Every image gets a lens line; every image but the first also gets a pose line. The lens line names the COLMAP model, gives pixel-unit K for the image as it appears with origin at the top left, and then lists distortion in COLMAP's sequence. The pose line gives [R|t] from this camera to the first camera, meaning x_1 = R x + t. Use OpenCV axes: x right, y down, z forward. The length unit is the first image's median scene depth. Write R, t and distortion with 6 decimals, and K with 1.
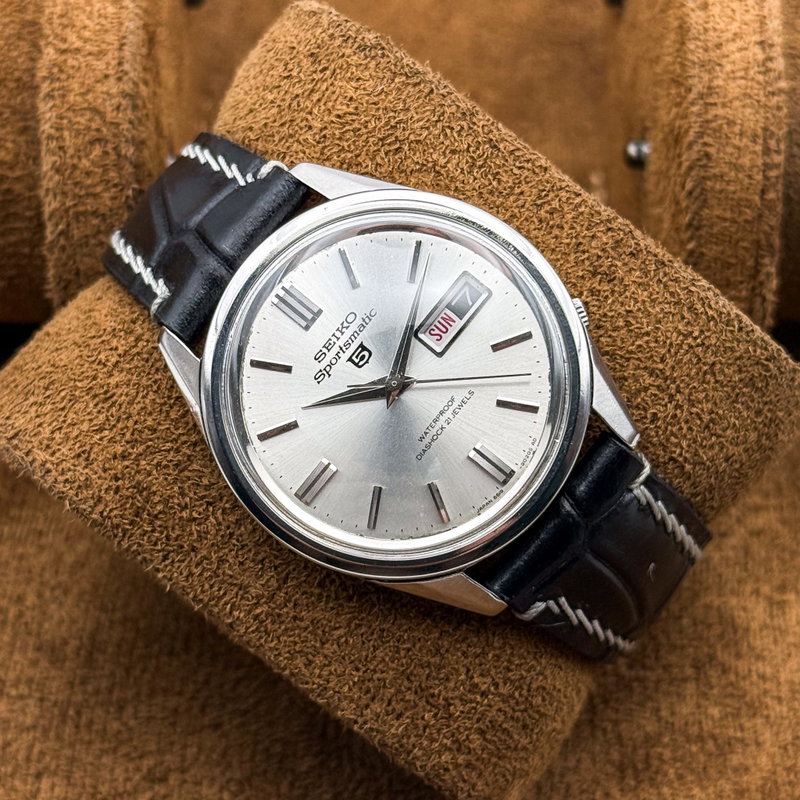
lens RADIAL K [[2246.9, 0, 400.0], [0, 2246.9, 400.0], [0, 0, 1]] dist [0.081760, 0.644140]
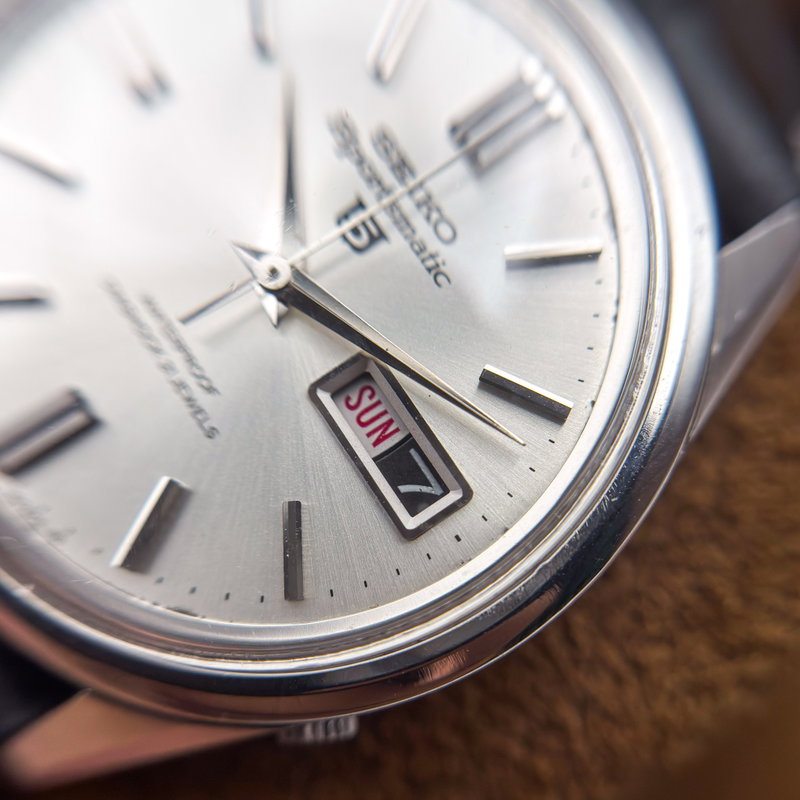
lens RADIAL K [[1141.3, 0, 421.6], [0, 1141.3, 447.9], [0, 0, 1]] dist [0.523096, -0.080622]
pose [[-0.287208, 0.952770, -0.098691, 0.045118], [-0.950293, -0.270488, 0.154209, -0.079961], [0.120231, 0.138075, 0.983097, 0.764409]]
